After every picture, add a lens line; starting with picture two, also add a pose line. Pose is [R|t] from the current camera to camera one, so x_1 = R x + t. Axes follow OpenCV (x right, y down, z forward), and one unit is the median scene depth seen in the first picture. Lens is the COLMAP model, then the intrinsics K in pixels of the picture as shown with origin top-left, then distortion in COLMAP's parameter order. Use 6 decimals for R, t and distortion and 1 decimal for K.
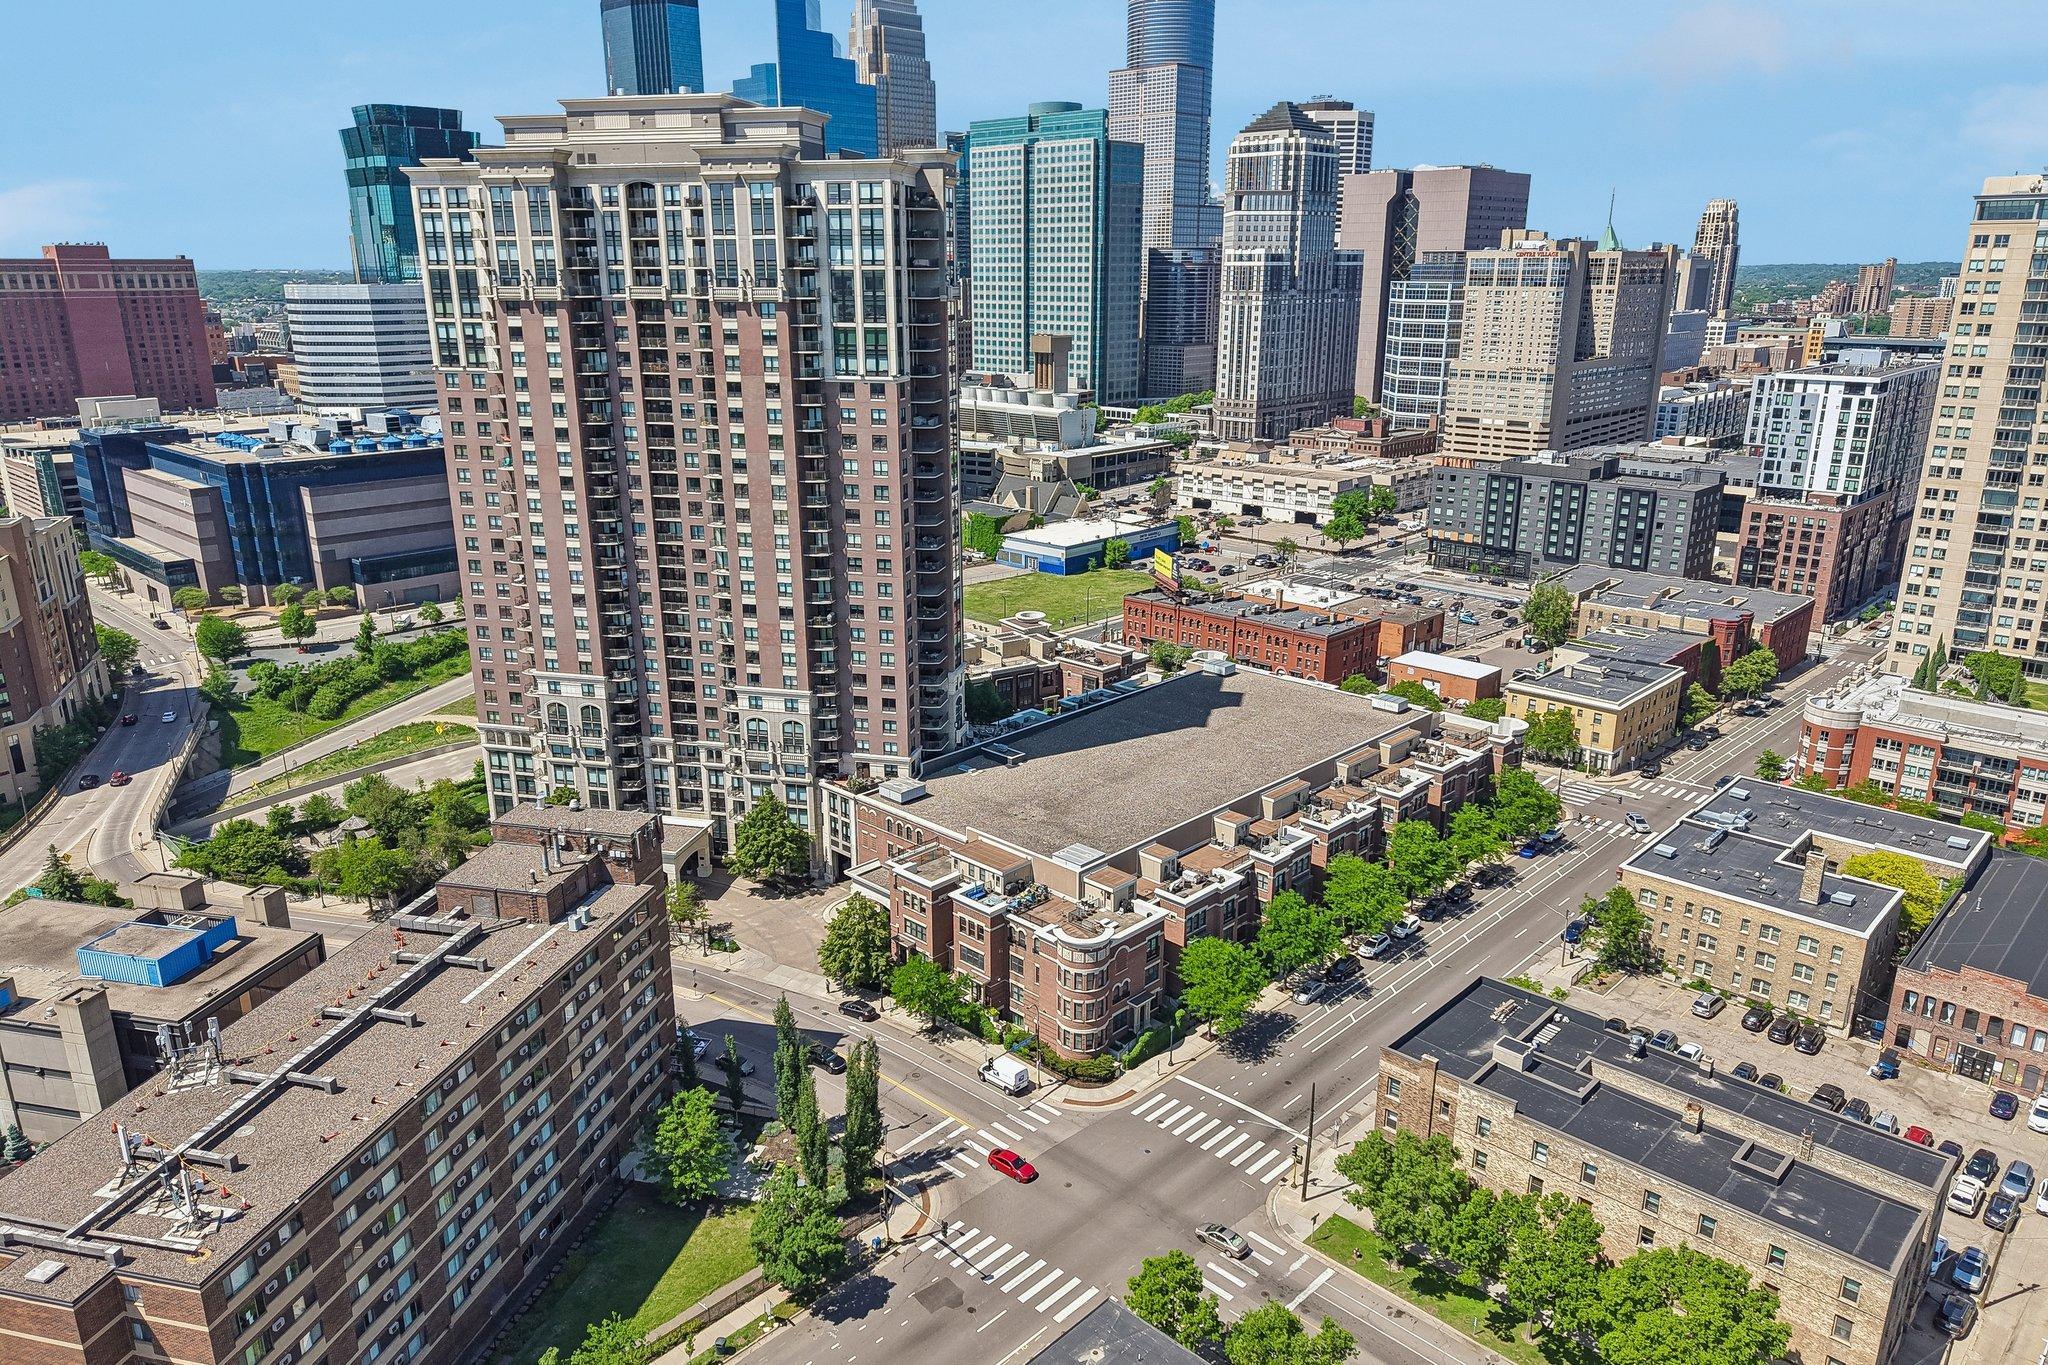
lens RADIAL K [[1366.4, 0, 1020.8], [0, 1366.4, 690.8], [0, 0, 1]] dist [0.037979, -0.042819]
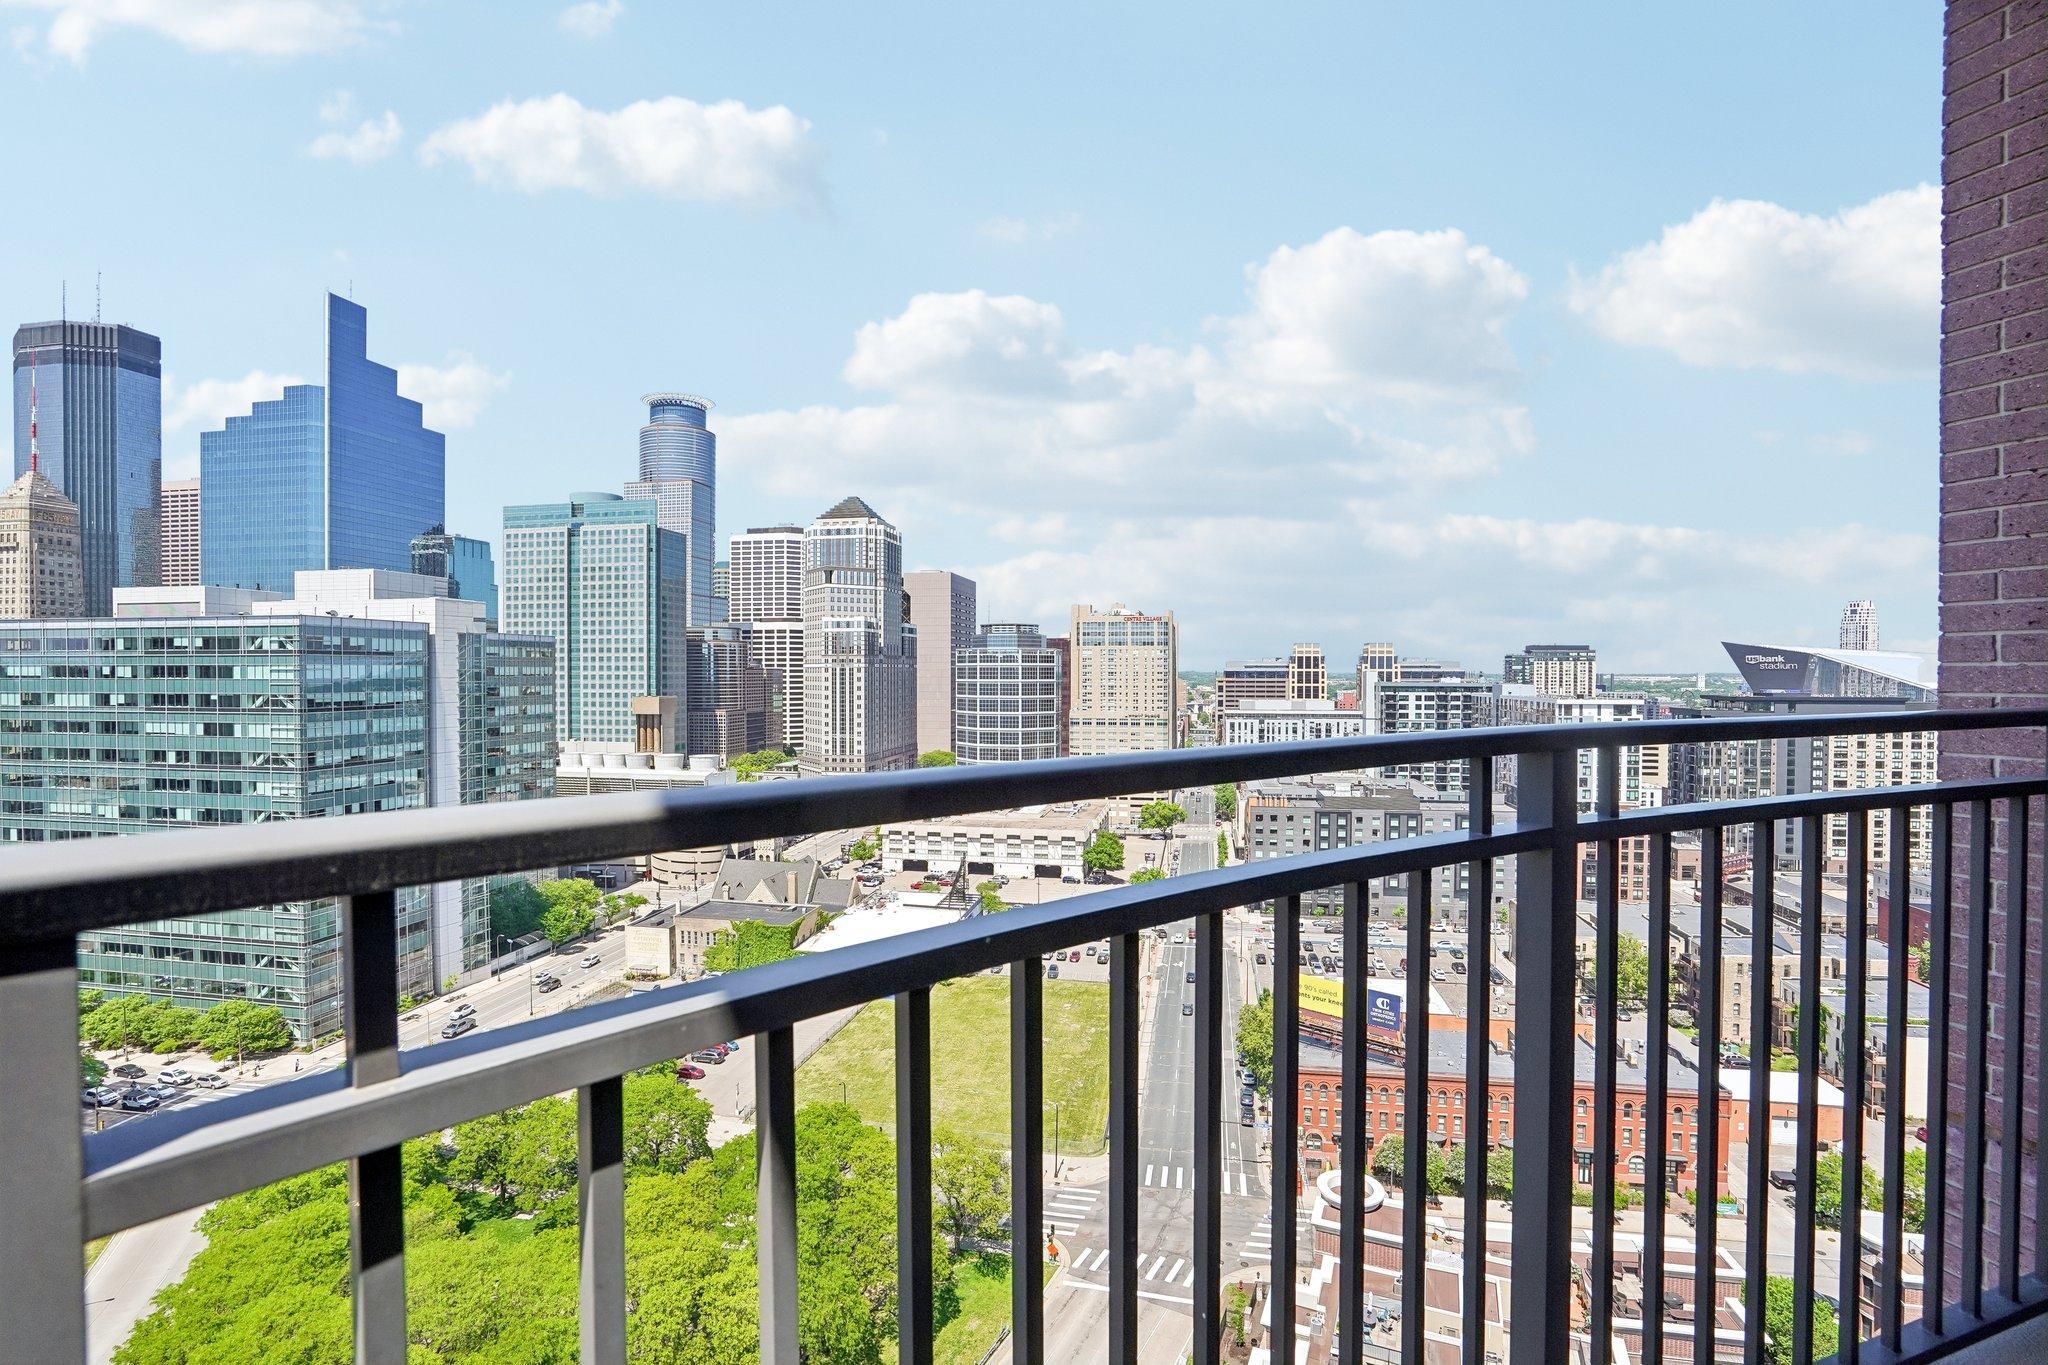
lens RADIAL K [[948.4, 0, 1024.0], [0, 948.4, 687.4], [0, 0, 1]] dist [-0.061746, 0.023463]
pose [[0.835897, -0.007451, 0.548835, -0.343585], [0.160540, 0.959501, -0.231483, -0.219242], [-0.524883, 0.281606, 0.803241, 1.003163]]
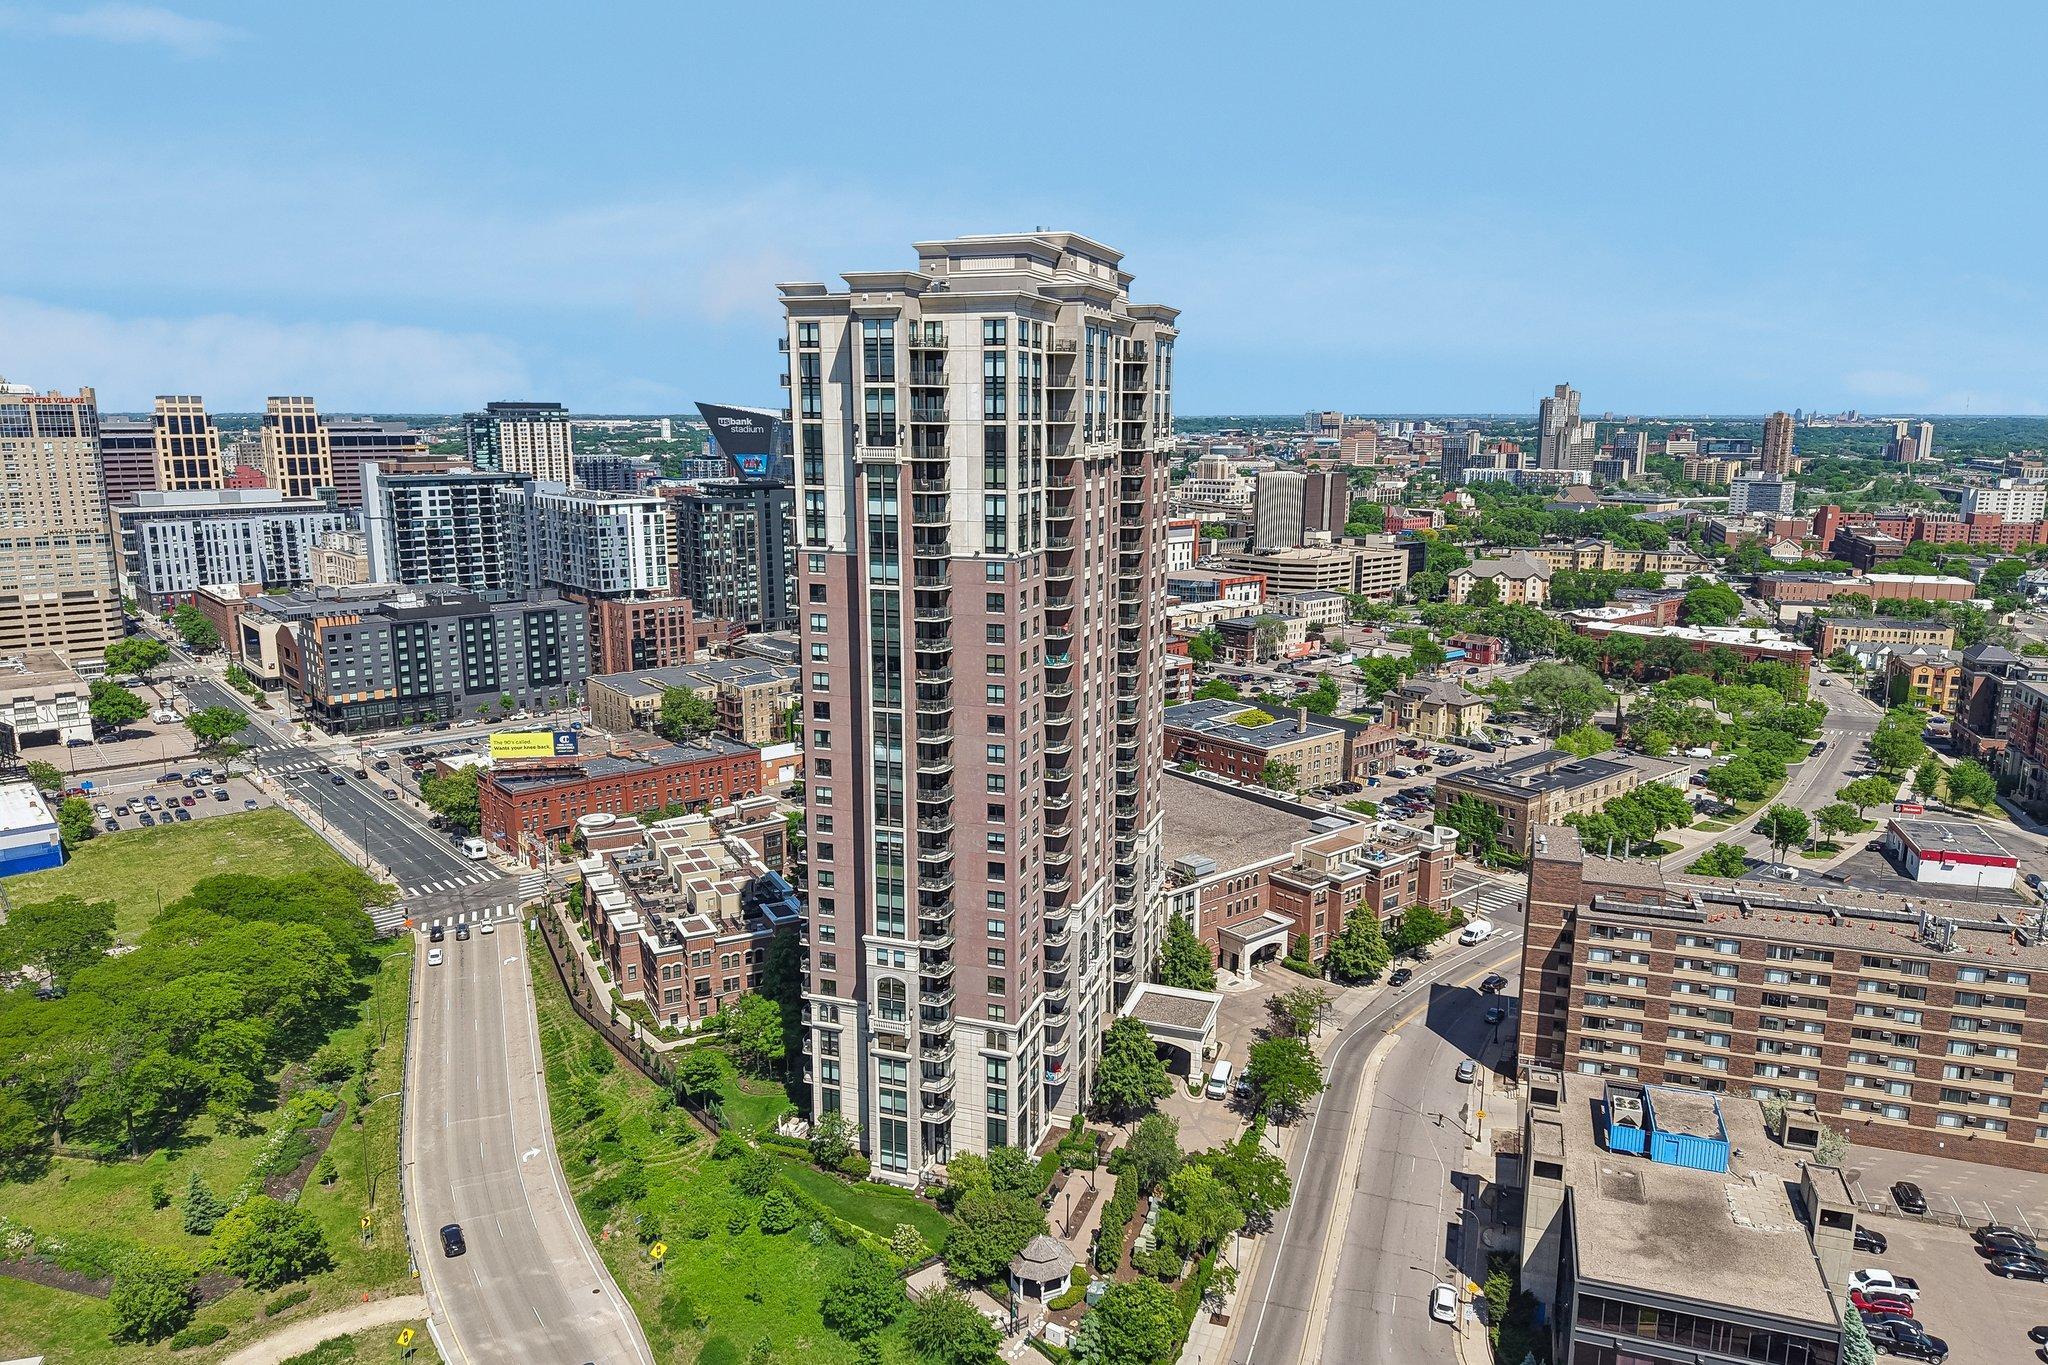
lens RADIAL K [[1366.4, 0, 1020.4], [0, 1366.4, 693.4], [0, 0, 1]] dist [0.037979, -0.042819]
pose [[0.105367, -0.198719, 0.974376, -1.023373], [0.293005, 0.942537, 0.160541, -0.249074], [-0.950287, 0.268581, 0.157538, 0.795849]]
